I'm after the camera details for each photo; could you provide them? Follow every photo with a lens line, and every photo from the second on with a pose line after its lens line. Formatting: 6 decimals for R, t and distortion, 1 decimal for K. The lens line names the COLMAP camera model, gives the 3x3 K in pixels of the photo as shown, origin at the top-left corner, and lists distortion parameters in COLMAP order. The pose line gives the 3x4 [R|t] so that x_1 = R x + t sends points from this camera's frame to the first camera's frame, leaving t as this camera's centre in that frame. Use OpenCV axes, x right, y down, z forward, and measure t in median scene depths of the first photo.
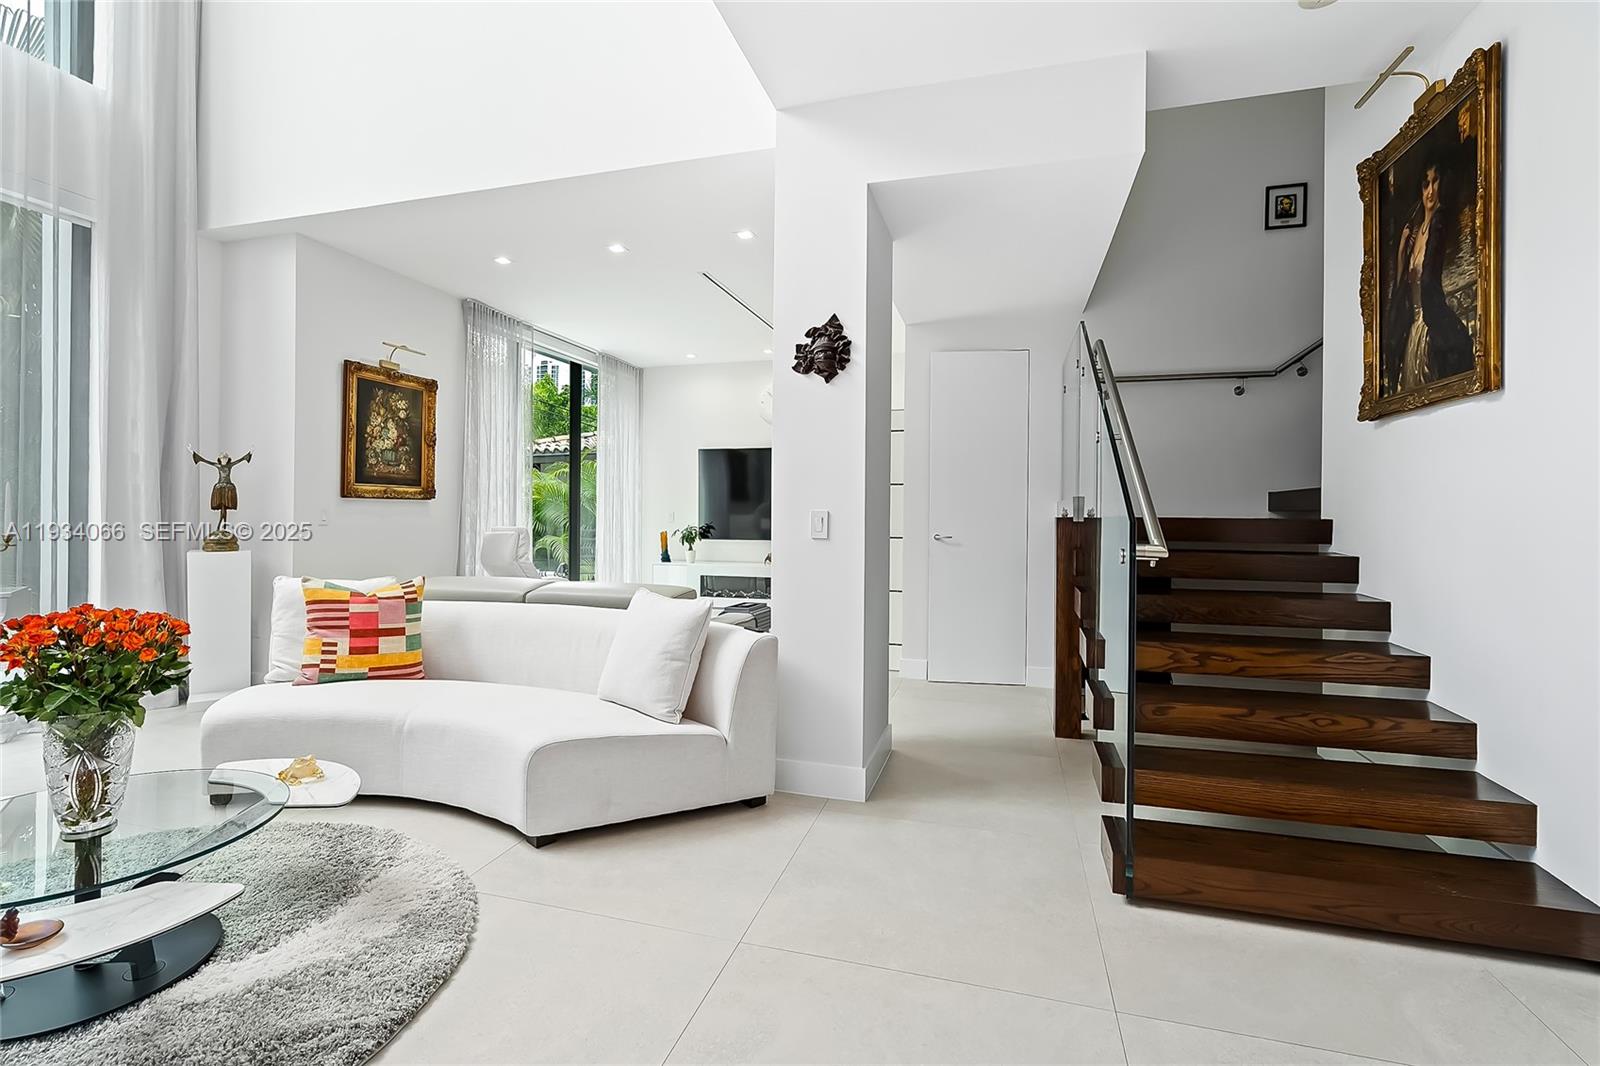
lens RADIAL K [[728.2, 0, 794.5], [0, 728.2, 535.1], [0, 0, 1]] dist [-0.000008, -0.000366]
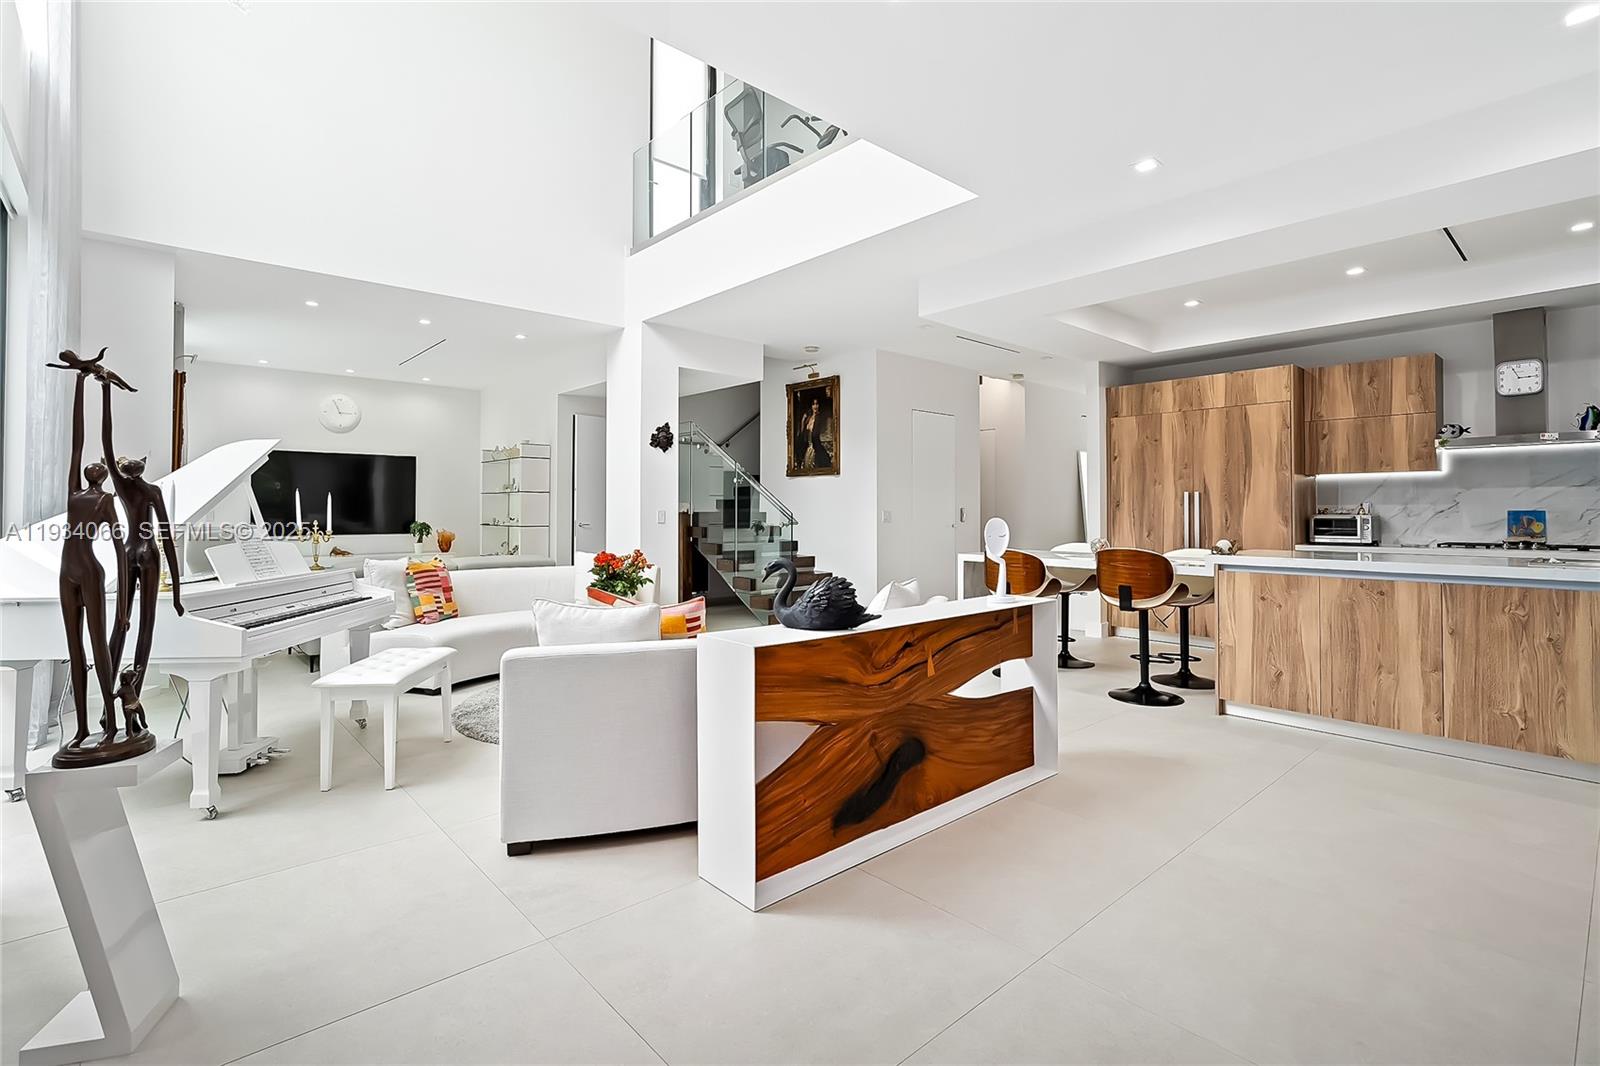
lens RADIAL K [[714.2, 0, 760.0], [0, 714.2, 503.3], [0, 0, 1]] dist [0.001560, 0.000436]
pose [[0.565317, 0.002926, 0.824869, -1.583128], [0.027915, 0.999353, -0.022677, 0.002761], [-0.824402, 0.035846, 0.564869, -0.460283]]
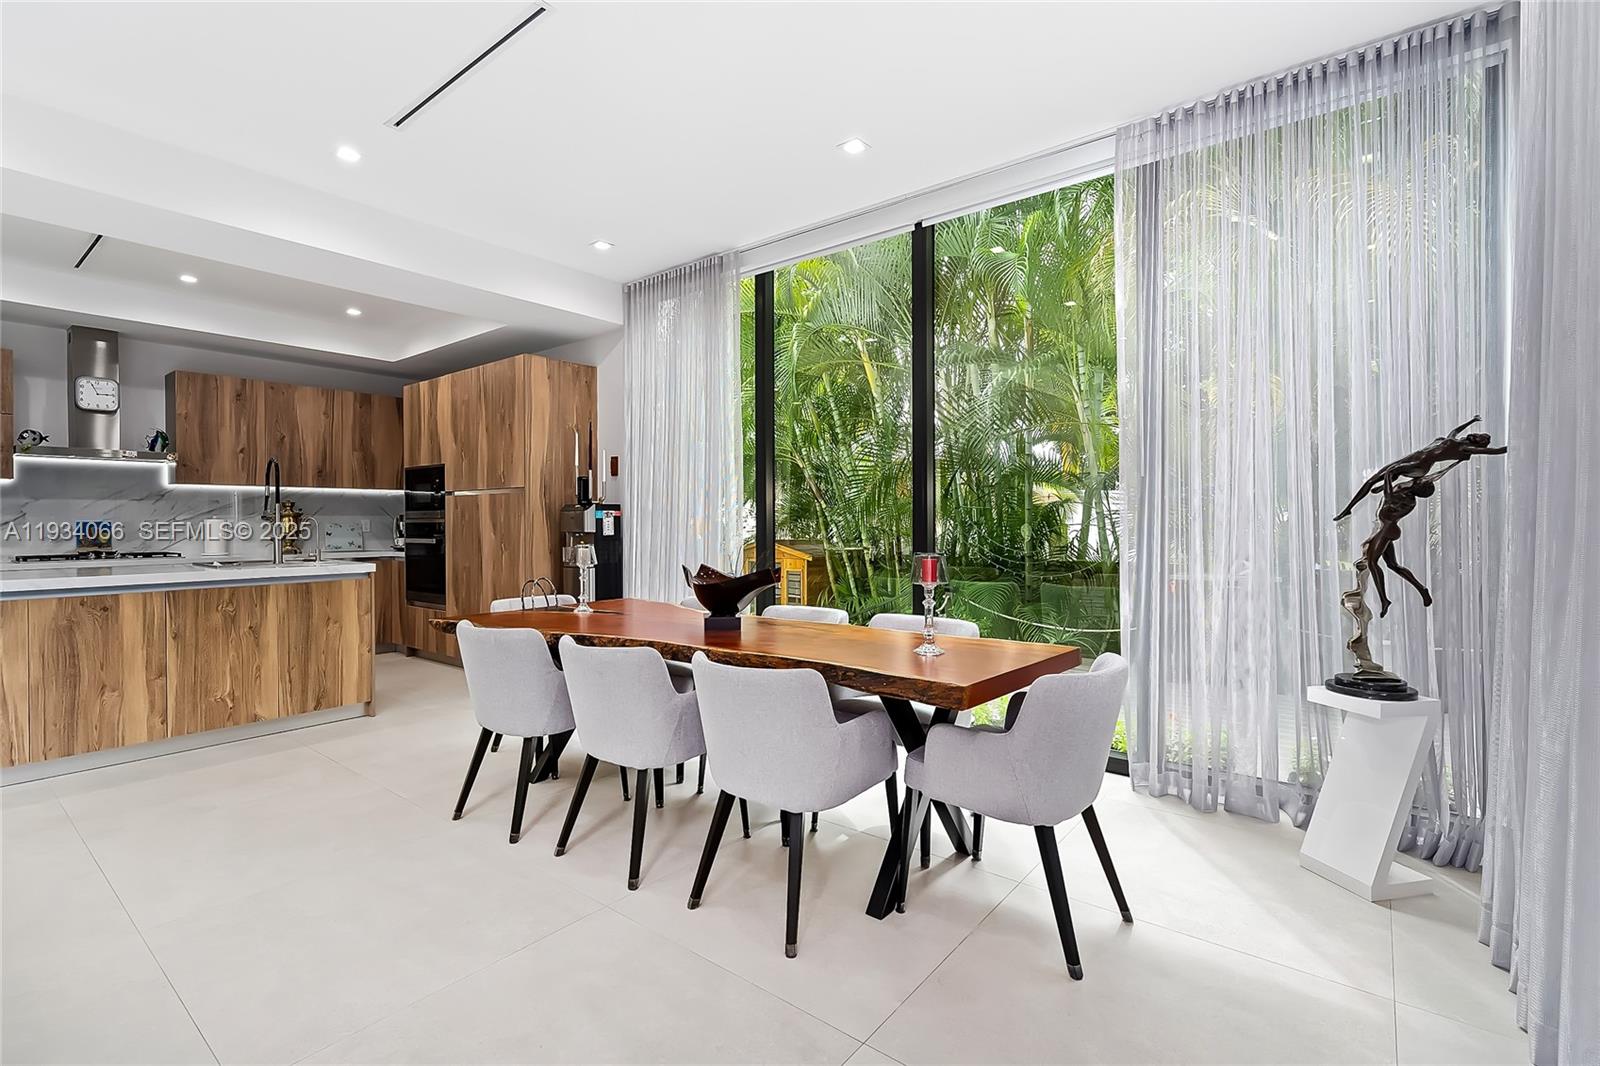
lens RADIAL K [[730.2, 0, 804.0], [0, 730.2, 525.7], [0, 0, 1]] dist [0.001038, -0.000038]
pose [[-0.923738, -0.005490, 0.382985, -1.476310], [0.009118, 0.999299, 0.036318, -0.007767], [-0.382916, 0.037041, -0.923040, -0.022973]]
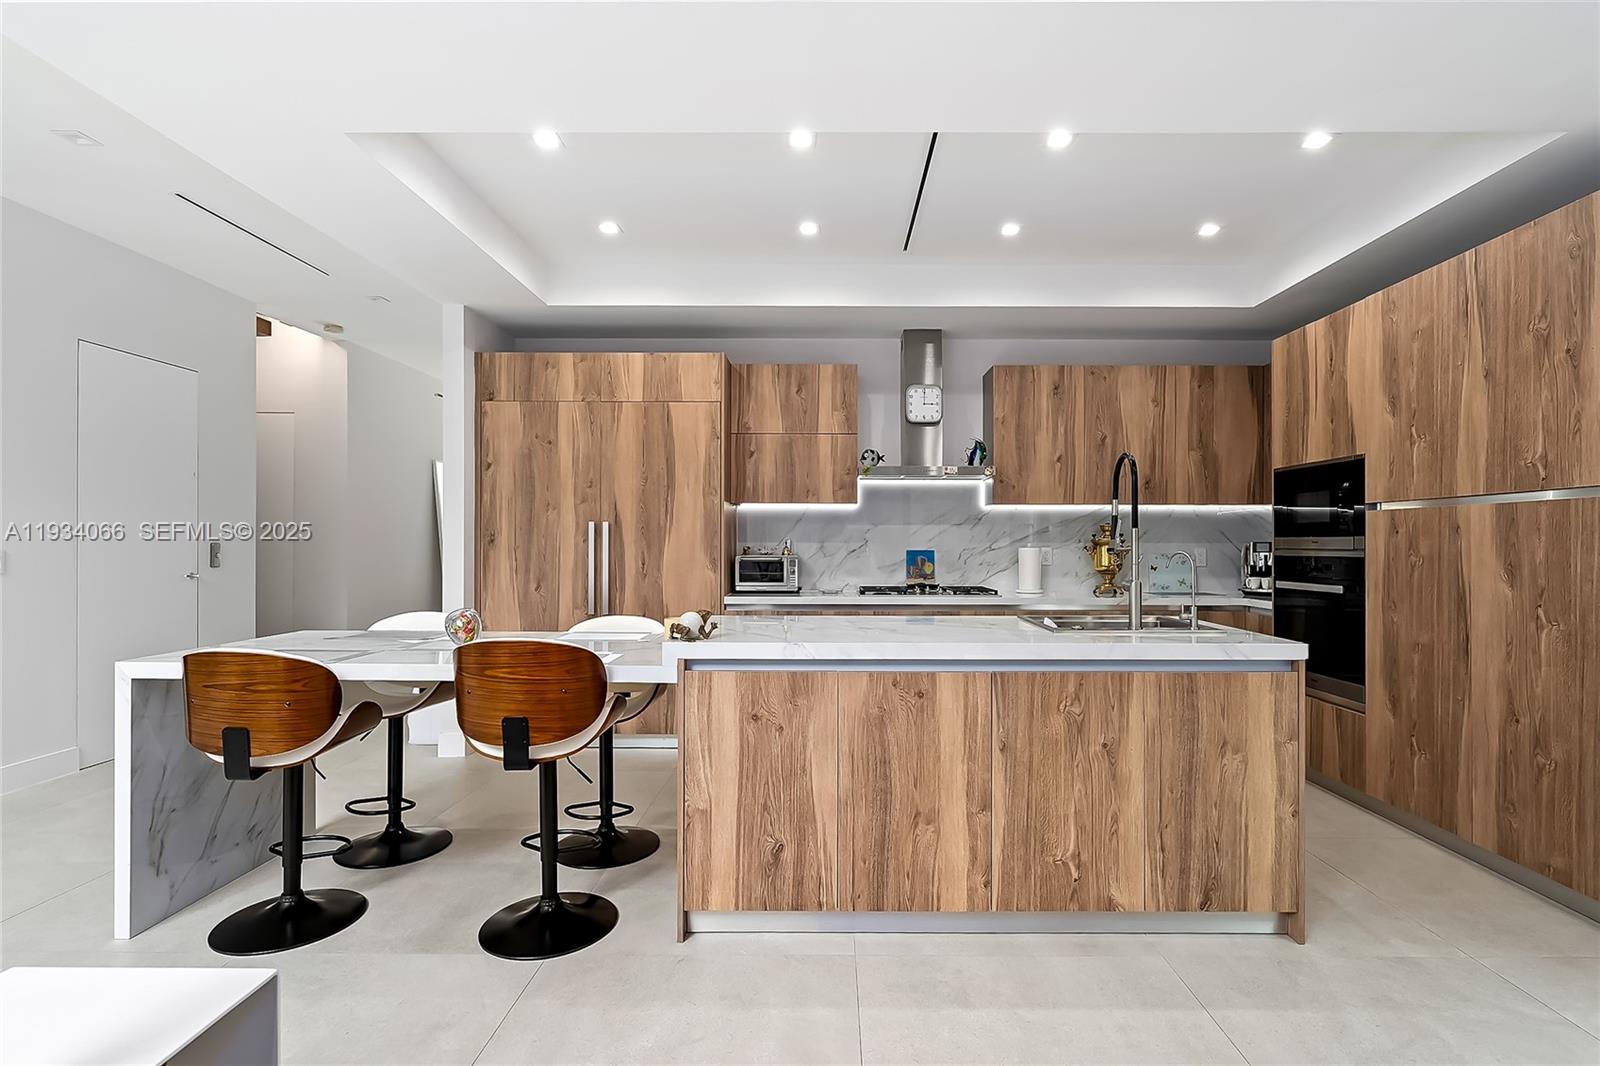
lens RADIAL K [[787.5, 0, 825.3], [0, 787.5, 542.3], [0, 0, 1]] dist [-0.003035, -0.000098]
pose [[-0.271228, -0.006545, 0.962493, -0.800982], [0.023840, 0.999624, 0.013516, -0.012675], [-0.962220, 0.026612, -0.270970, -0.335986]]
